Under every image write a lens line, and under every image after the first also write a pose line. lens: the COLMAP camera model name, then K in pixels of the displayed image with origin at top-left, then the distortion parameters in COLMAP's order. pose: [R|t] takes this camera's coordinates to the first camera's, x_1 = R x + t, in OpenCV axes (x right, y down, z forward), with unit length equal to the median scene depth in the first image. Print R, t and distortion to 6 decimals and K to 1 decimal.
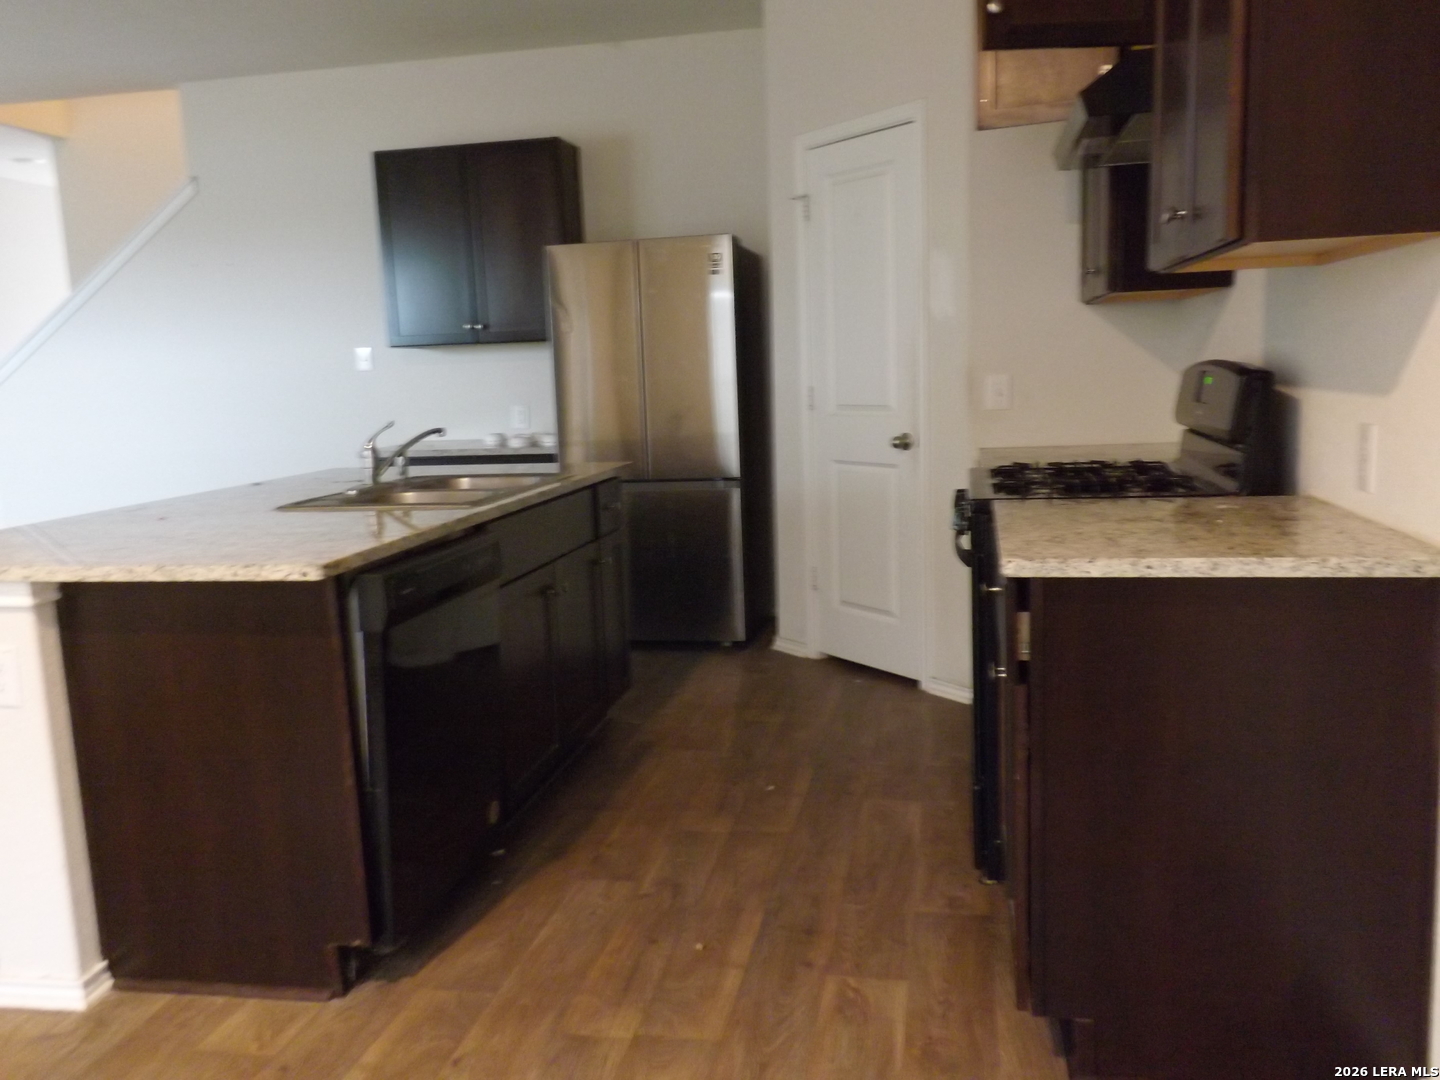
lens RADIAL K [[1206.6, 0, 717.2], [0, 1206.6, 548.5], [0, 0, 1]] dist [0.009766, 0.005153]
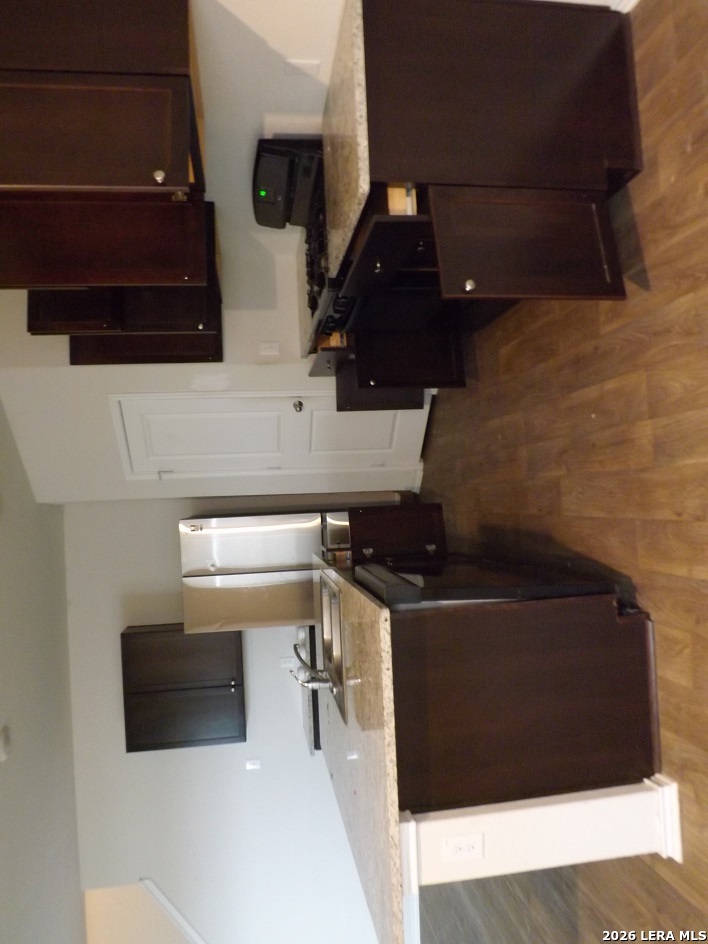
lens RADIAL K [[685.7, 0, 354.0], [0, 685.7, 472.0], [0, 0, 1]] dist [-0.065294, 0.031635]
pose [[-0.034110, -0.971819, 0.233248, -0.318953], [0.999317, -0.036478, -0.005843, -0.007221], [0.014186, 0.232890, 0.972400, 0.079519]]
